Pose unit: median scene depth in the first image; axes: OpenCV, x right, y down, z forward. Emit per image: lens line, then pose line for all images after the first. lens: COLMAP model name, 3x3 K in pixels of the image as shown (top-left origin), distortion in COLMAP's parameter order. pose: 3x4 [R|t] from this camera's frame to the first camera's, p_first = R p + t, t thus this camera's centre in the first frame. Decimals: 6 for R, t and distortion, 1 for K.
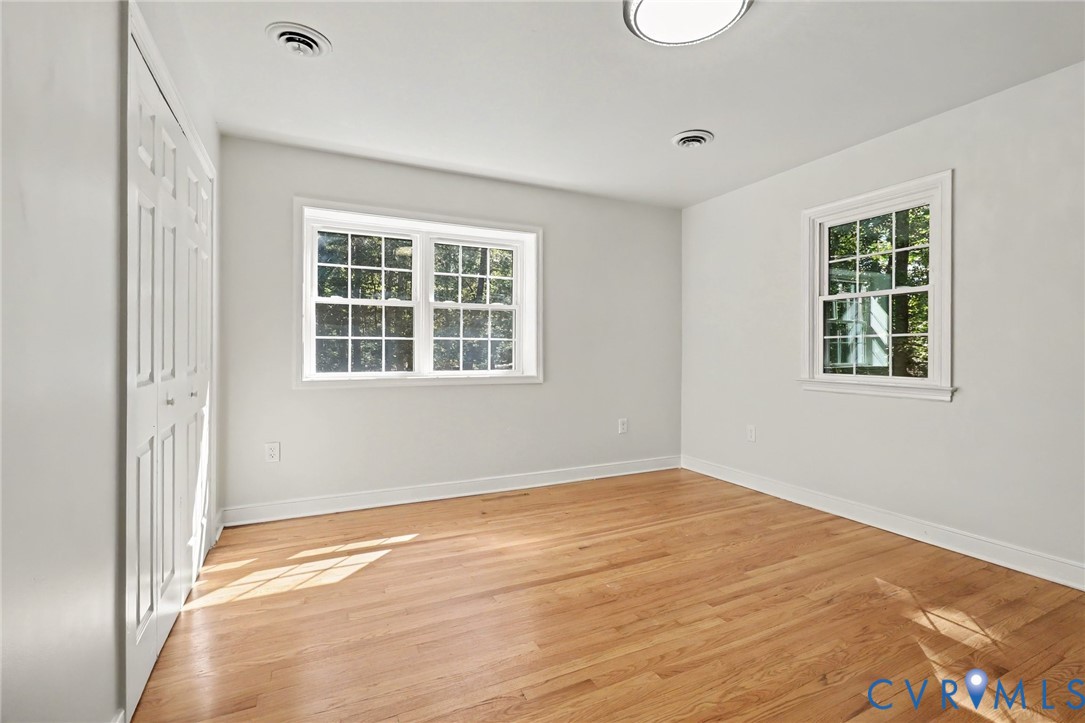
lens RADIAL K [[517.9, 0, 564.0], [0, 517.9, 348.1], [0, 0, 1]] dist [-0.000886, -0.000417]
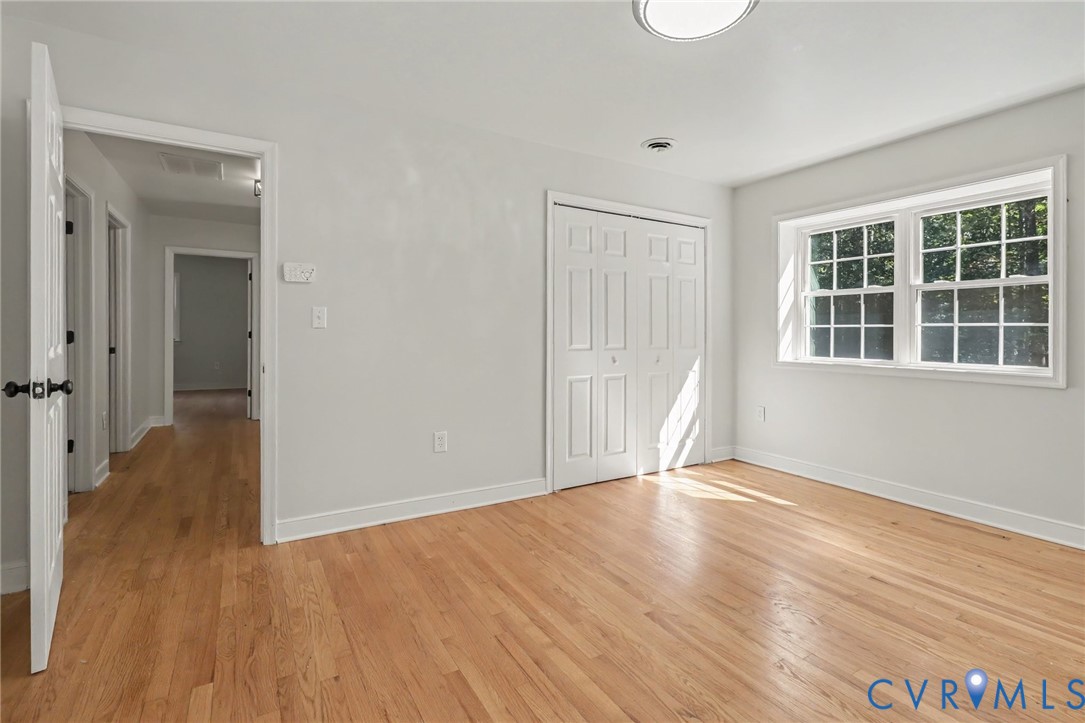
lens RADIAL K [[524.9, 0, 555.9], [0, 524.9, 333.2], [0, 0, 1]] dist [0.002112, 0.000992]
pose [[0.059488, -0.001746, -0.998227, 0.641074], [-0.005205, 0.999984, -0.002060, 0.000753], [0.998215, 0.005318, 0.059478, 0.337892]]
